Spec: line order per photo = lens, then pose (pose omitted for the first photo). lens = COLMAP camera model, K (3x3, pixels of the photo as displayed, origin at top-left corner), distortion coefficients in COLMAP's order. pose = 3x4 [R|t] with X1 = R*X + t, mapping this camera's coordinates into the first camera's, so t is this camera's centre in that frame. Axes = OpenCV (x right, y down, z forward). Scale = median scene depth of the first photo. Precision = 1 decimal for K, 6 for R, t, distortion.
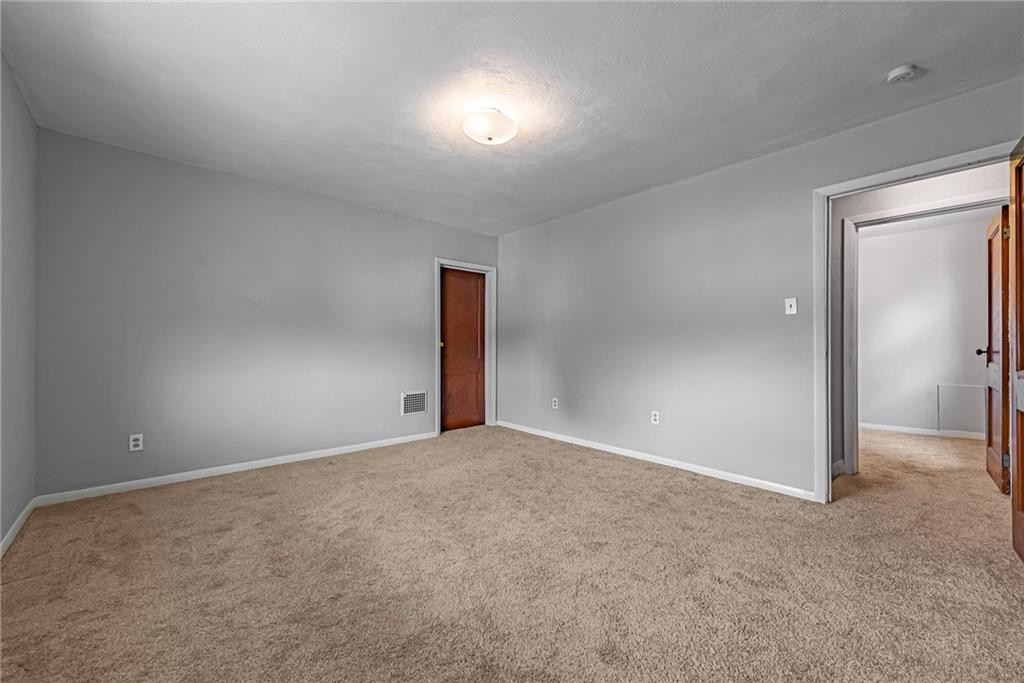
lens RADIAL K [[407.7, 0, 514.8], [0, 407.7, 343.1], [0, 0, 1]] dist [0.017170, -0.000161]
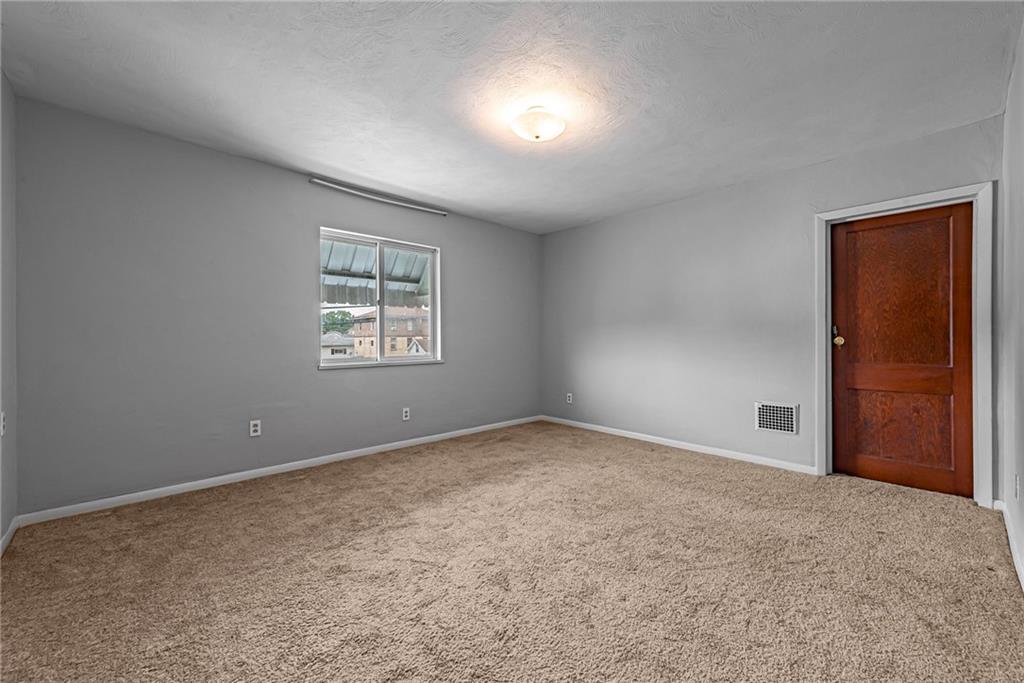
lens RADIAL K [[407.7, 0, 514.8], [0, 407.7, 343.1], [0, 0, 1]] dist [0.017170, -0.000161]
pose [[0.013566, 0.005811, -0.999891, 0.714767], [0.001453, 0.999982, 0.005831, 0.002942], [0.999907, -0.001532, 0.013558, 0.704075]]
